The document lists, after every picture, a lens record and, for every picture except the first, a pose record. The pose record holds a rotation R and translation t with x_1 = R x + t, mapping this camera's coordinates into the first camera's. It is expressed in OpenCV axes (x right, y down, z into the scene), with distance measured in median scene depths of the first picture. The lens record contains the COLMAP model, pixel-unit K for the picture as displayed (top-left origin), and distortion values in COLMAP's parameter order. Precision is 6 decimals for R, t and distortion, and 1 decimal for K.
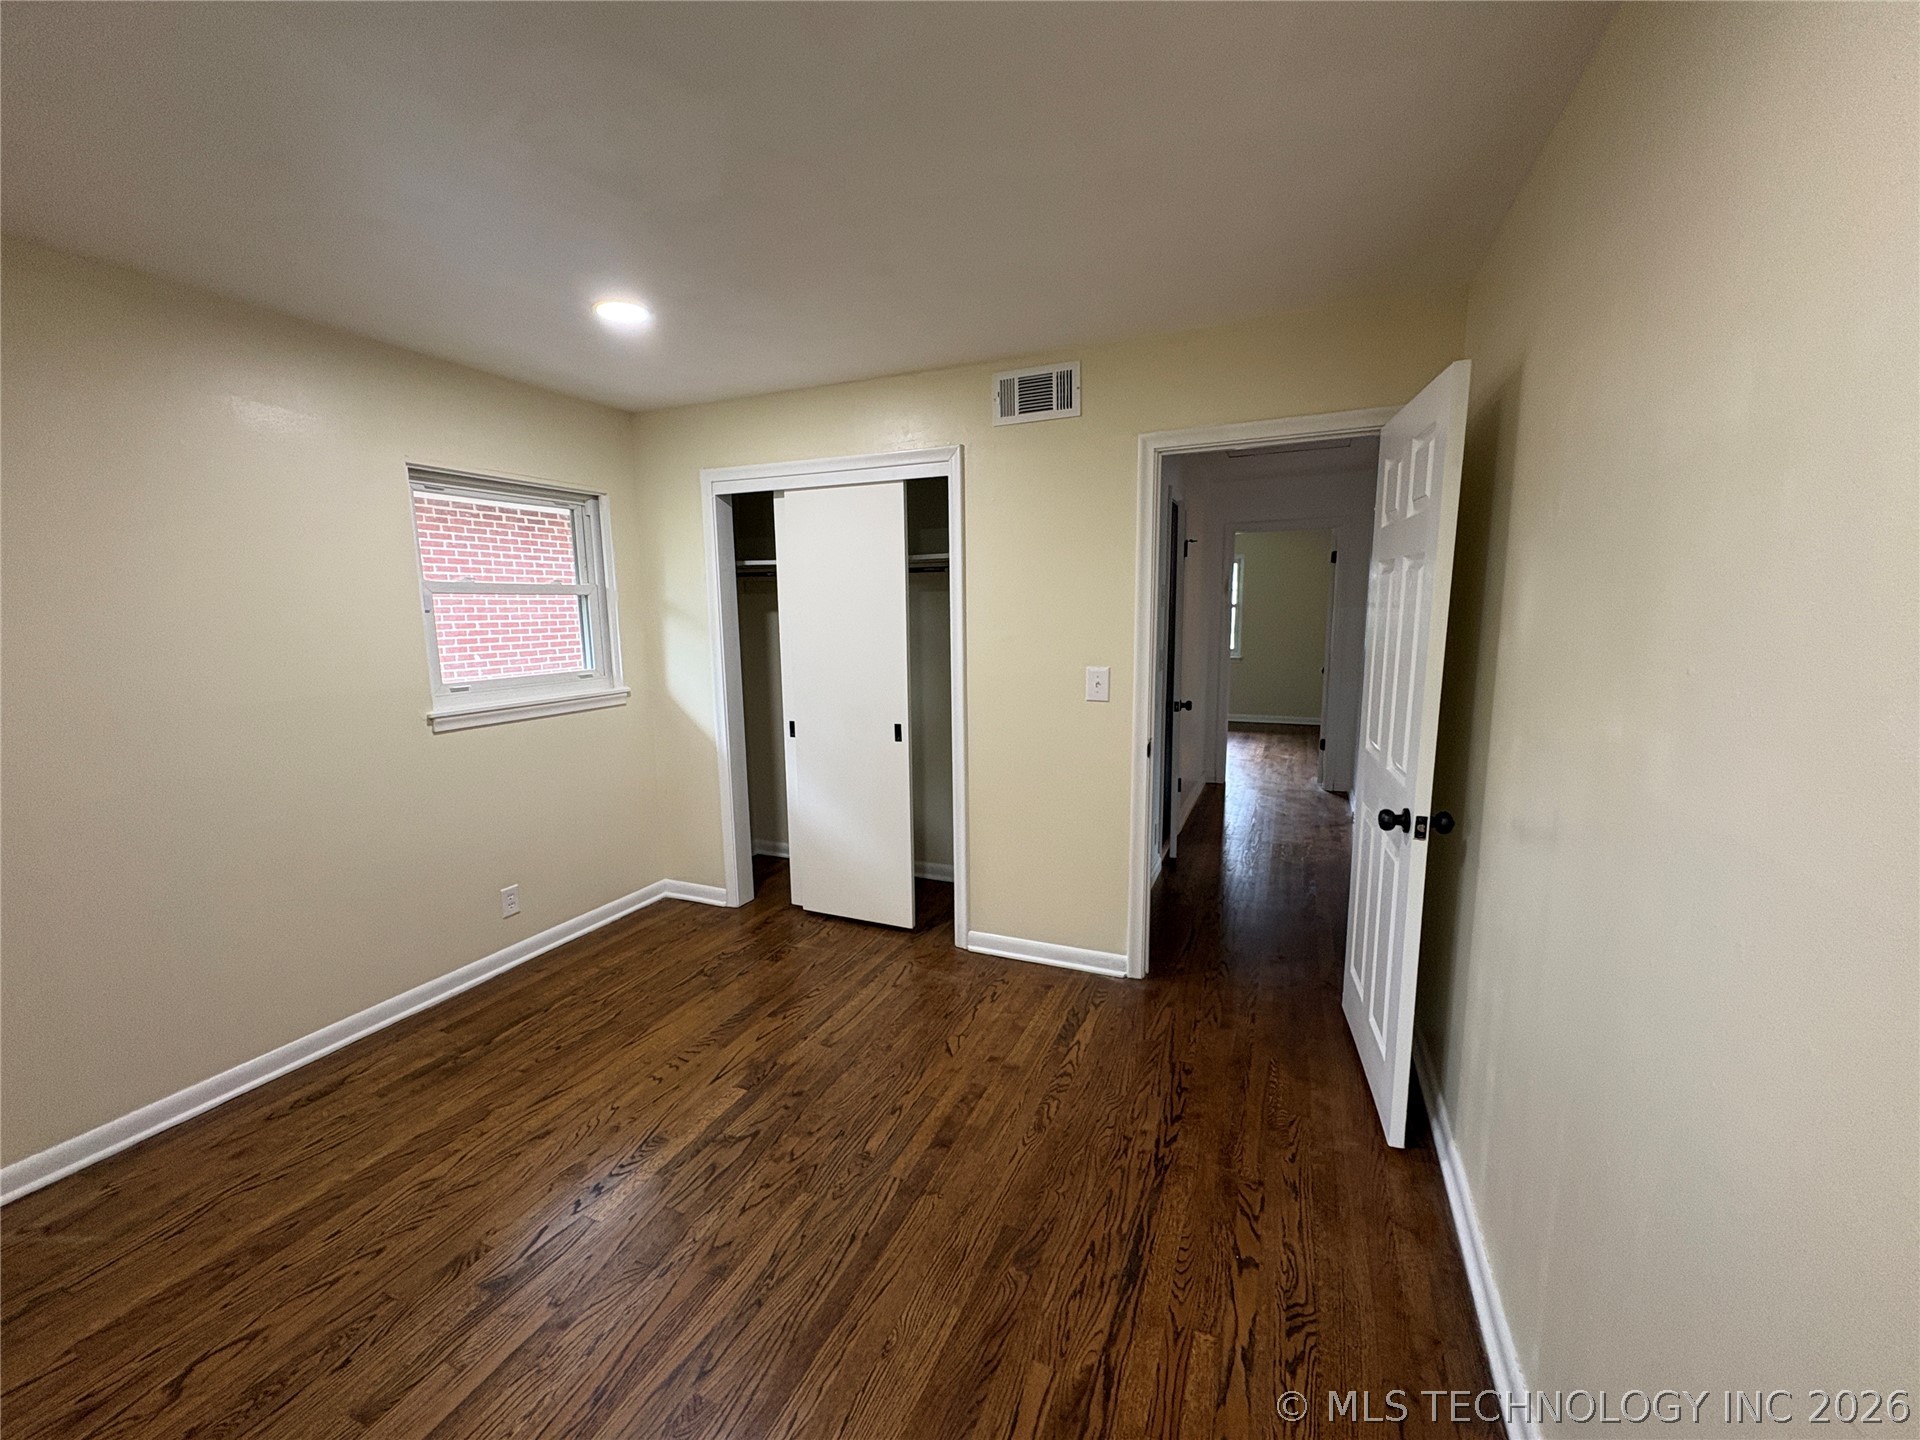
lens RADIAL K [[770.1, 0, 962.1], [0, 770.1, 720.5], [0, 0, 1]] dist [-0.000233, -0.000108]
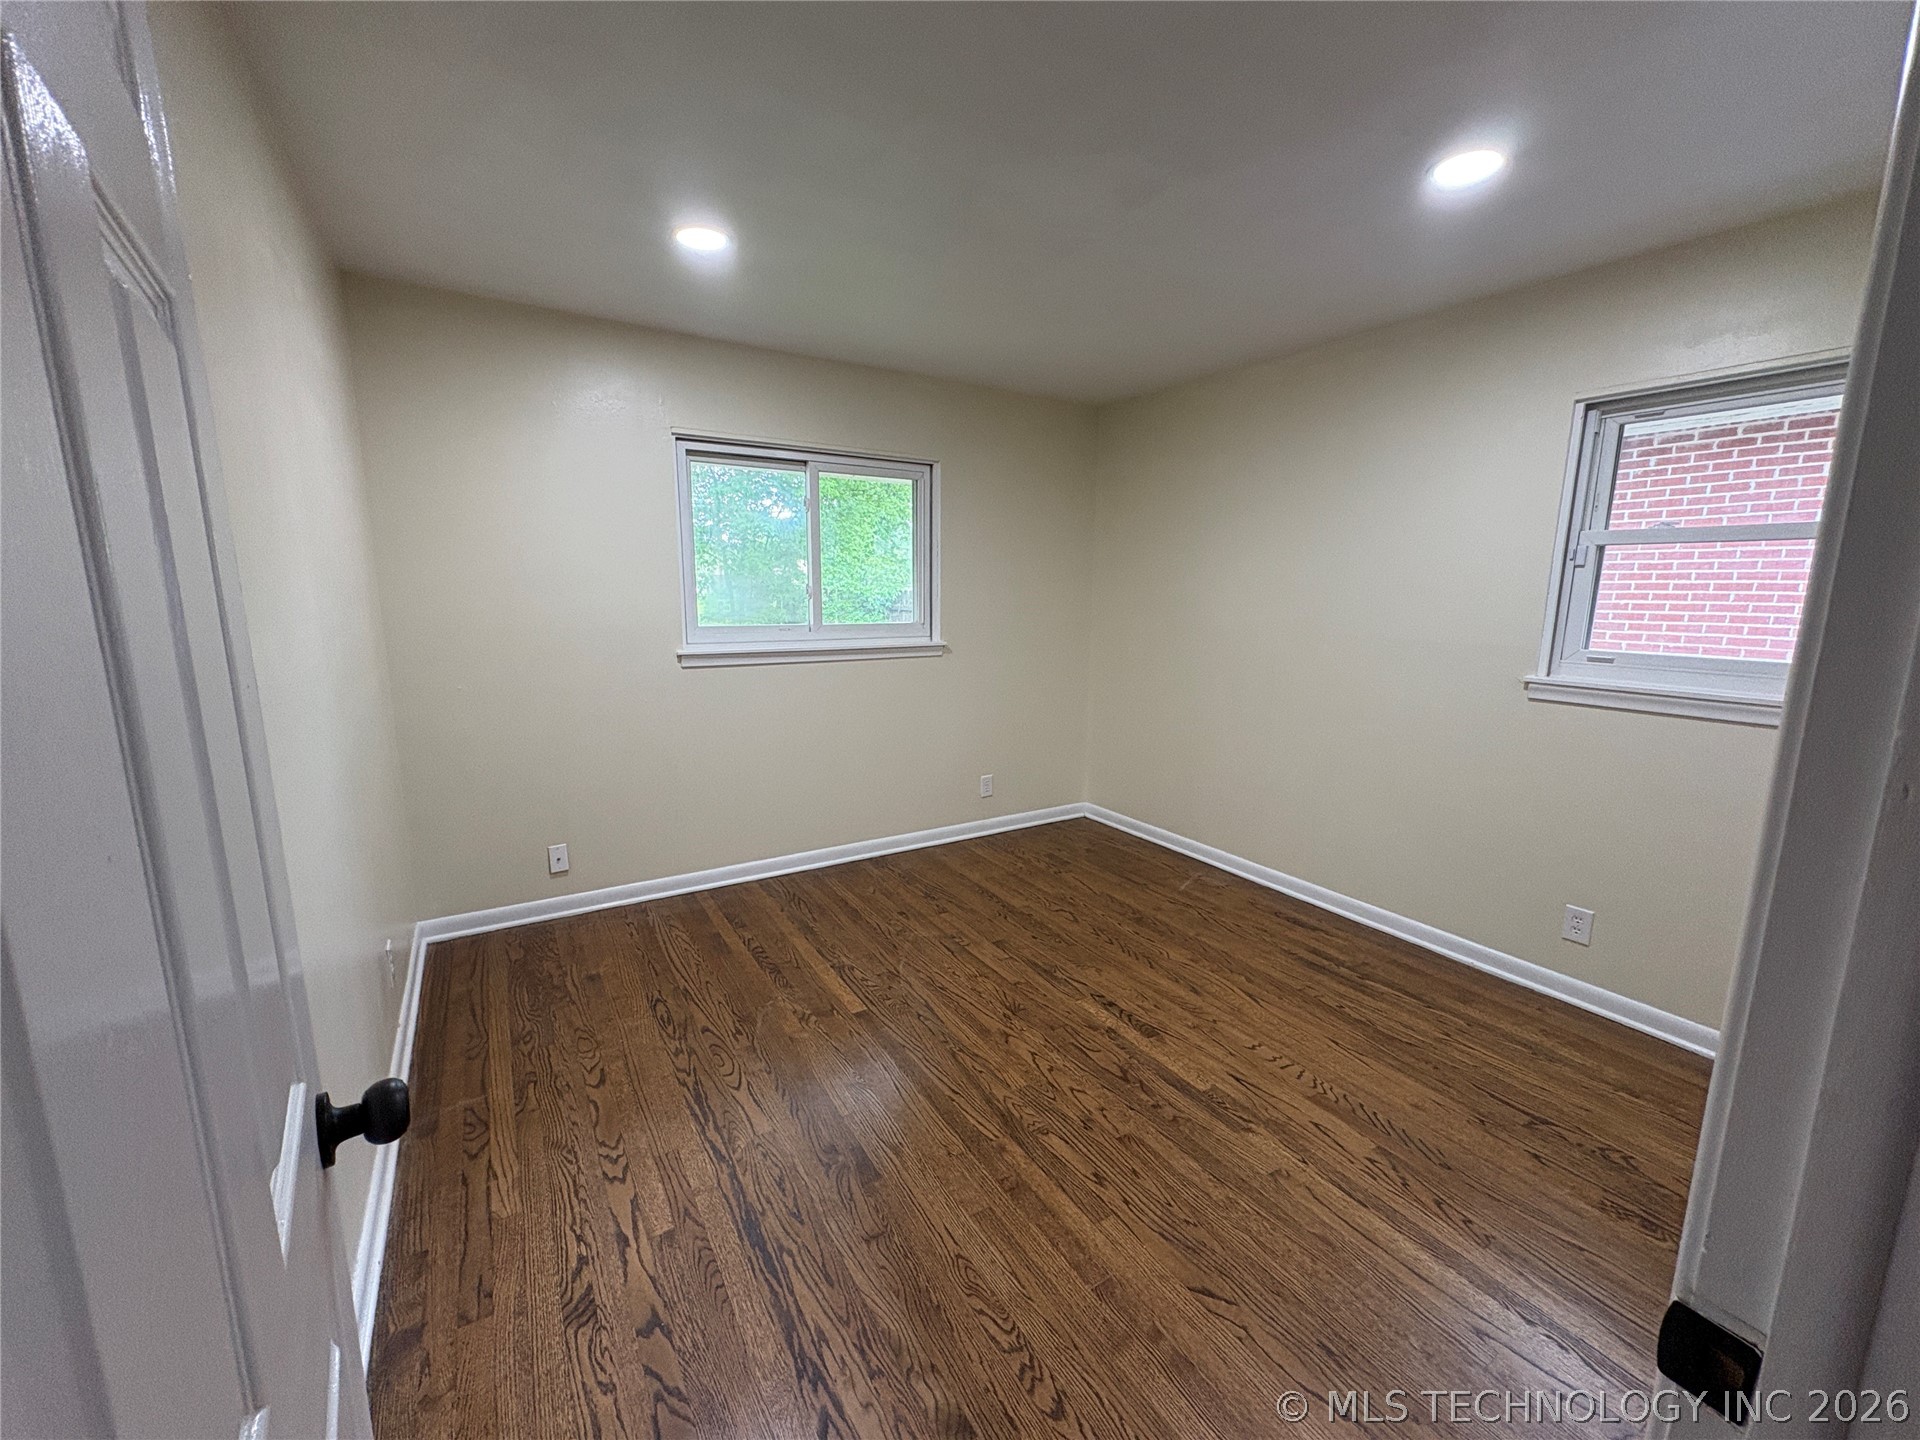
lens RADIAL K [[770.1, 0, 962.1], [0, 770.1, 720.5], [0, 0, 1]] dist [-0.000233, -0.000108]
pose [[-0.572934, 0.151083, -0.805556, 0.695133], [-0.122435, 0.956058, 0.266388, -0.186193], [0.810405, 0.251251, -0.529260, 1.434534]]
